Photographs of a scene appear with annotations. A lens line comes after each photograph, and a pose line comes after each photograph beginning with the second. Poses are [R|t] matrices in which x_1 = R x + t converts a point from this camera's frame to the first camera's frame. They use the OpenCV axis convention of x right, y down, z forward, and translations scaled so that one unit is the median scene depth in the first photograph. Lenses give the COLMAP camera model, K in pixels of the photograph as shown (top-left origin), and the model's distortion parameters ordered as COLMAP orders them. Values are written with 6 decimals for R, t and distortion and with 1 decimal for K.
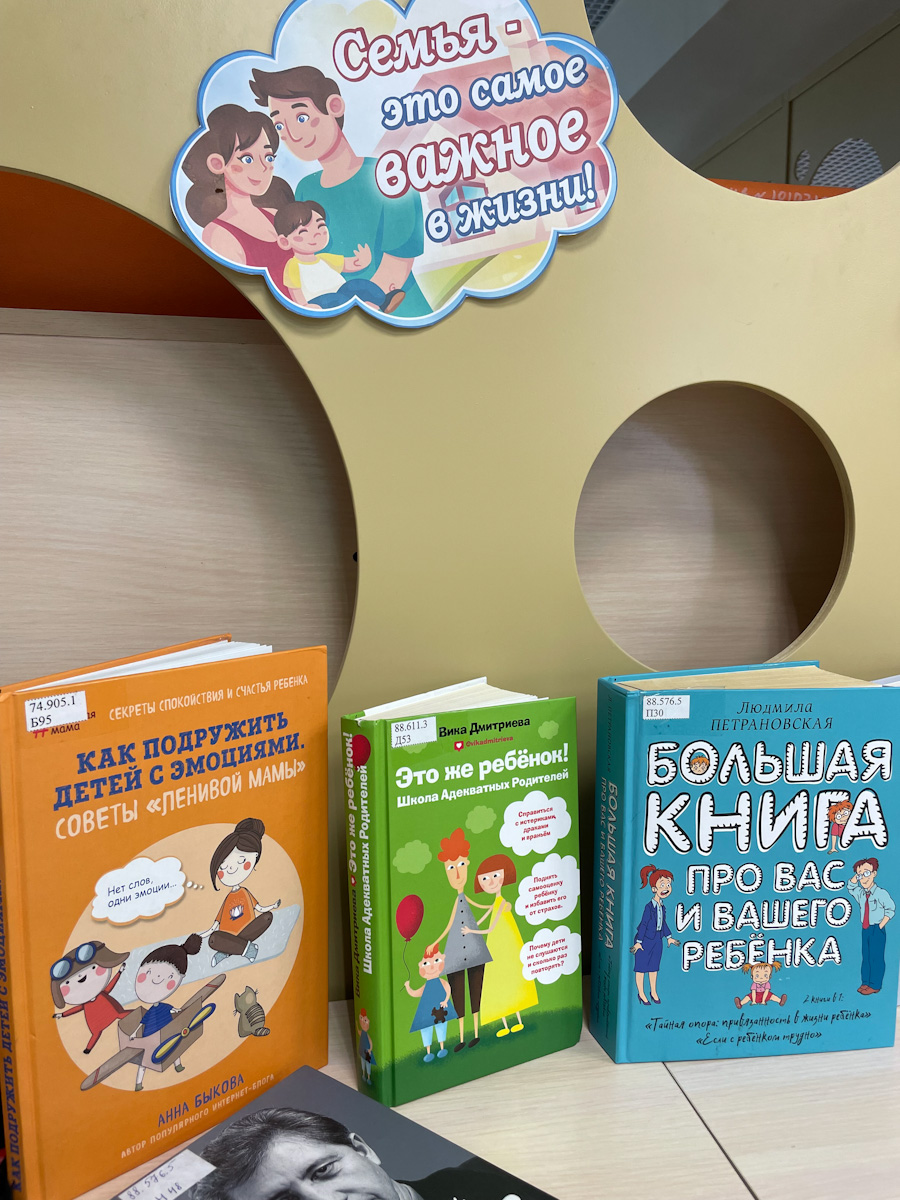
lens RADIAL K [[947.9, 0, 456.9], [0, 947.9, 611.2], [0, 0, 1]] dist [0.068423, -0.106357]
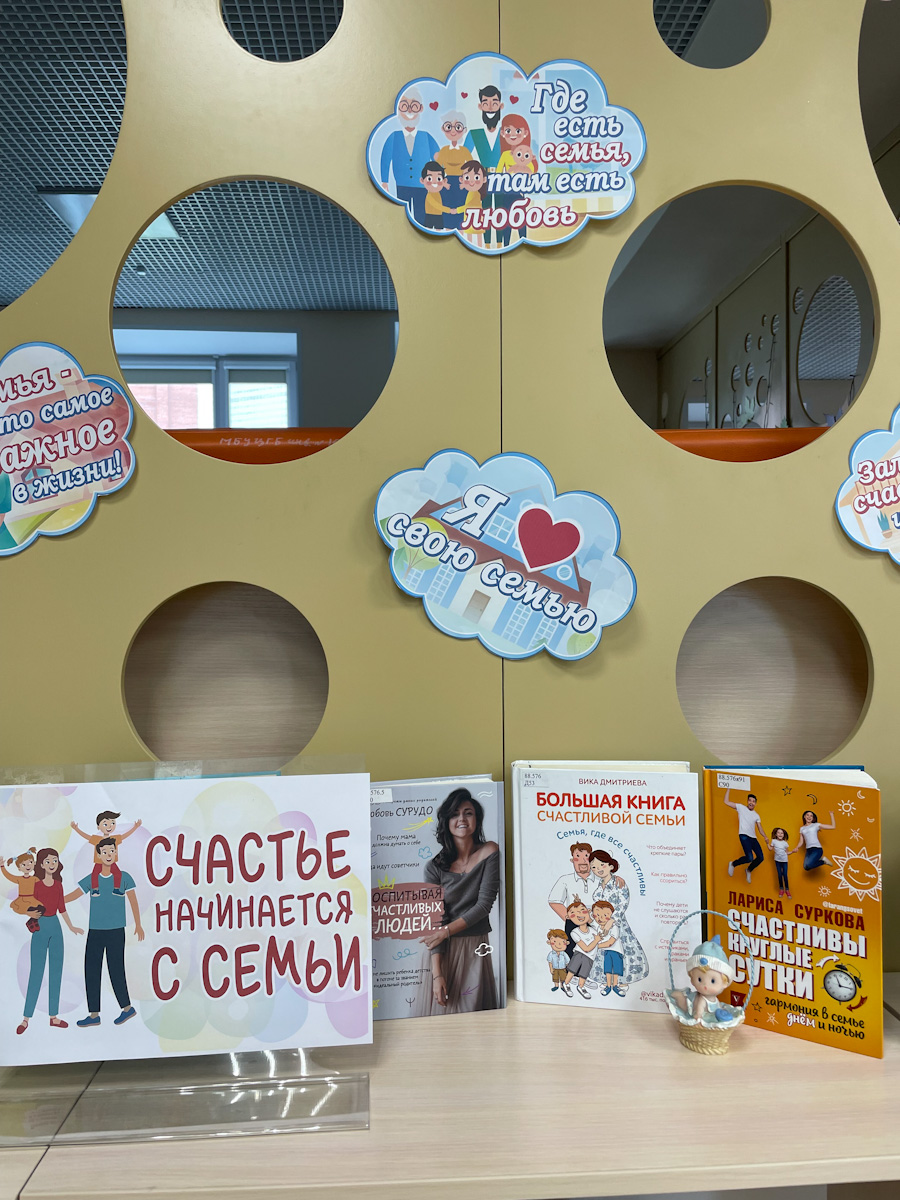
lens RADIAL K [[947.9, 0, 456.6], [0, 947.9, 598.7], [0, 0, 1]] dist [0.068423, -0.106357]
pose [[0.990453, -0.016679, -0.136839, 0.920534], [-0.000228, 0.992454, -0.122618, -0.033847], [0.137852, 0.121479, 0.982975, -0.448928]]
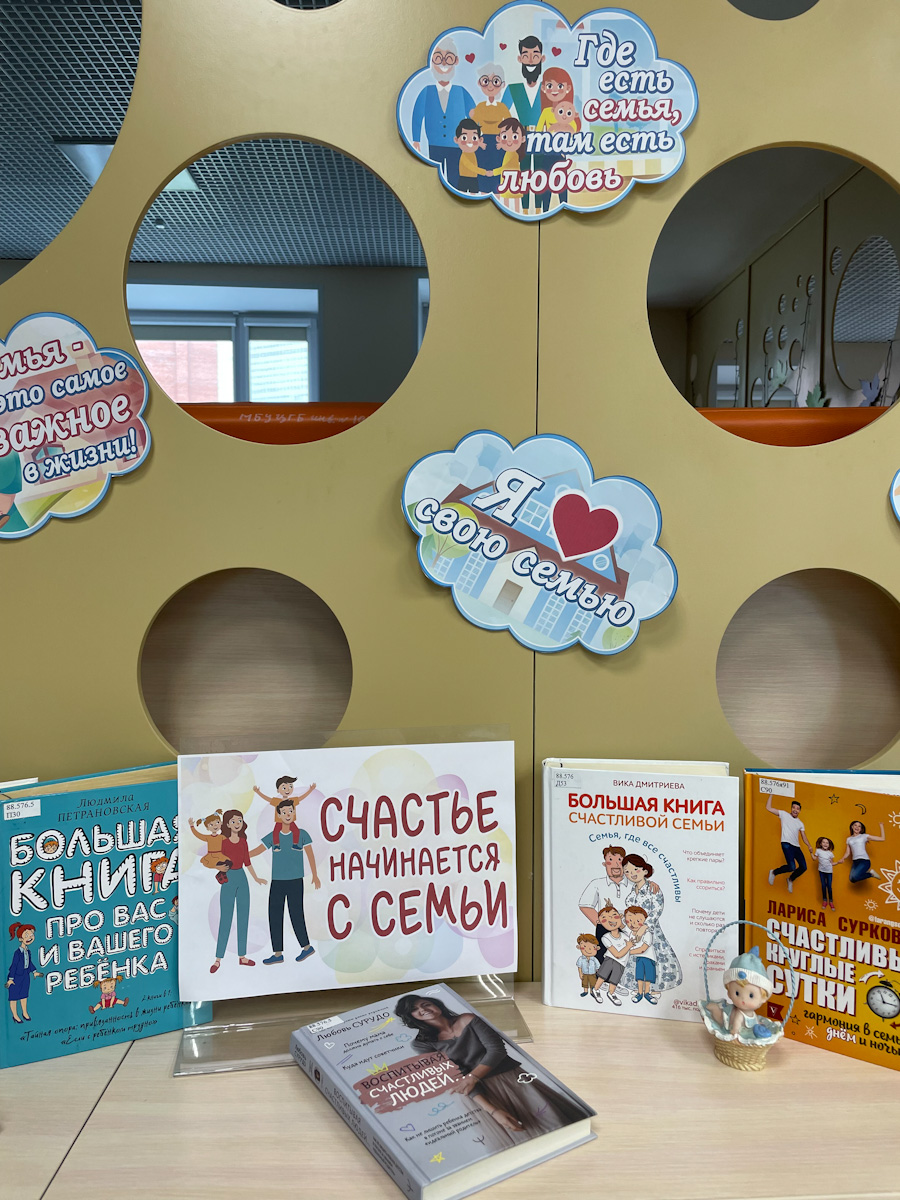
lens RADIAL K [[947.9, 0, 461.8], [0, 947.9, 601.2], [0, 0, 1]] dist [0.068423, -0.106357]
pose [[0.988449, 0.002139, -0.151539, 0.891847], [-0.013976, 0.996926, -0.077091, -0.093138], [0.150908, 0.078318, 0.985440, -0.380764]]
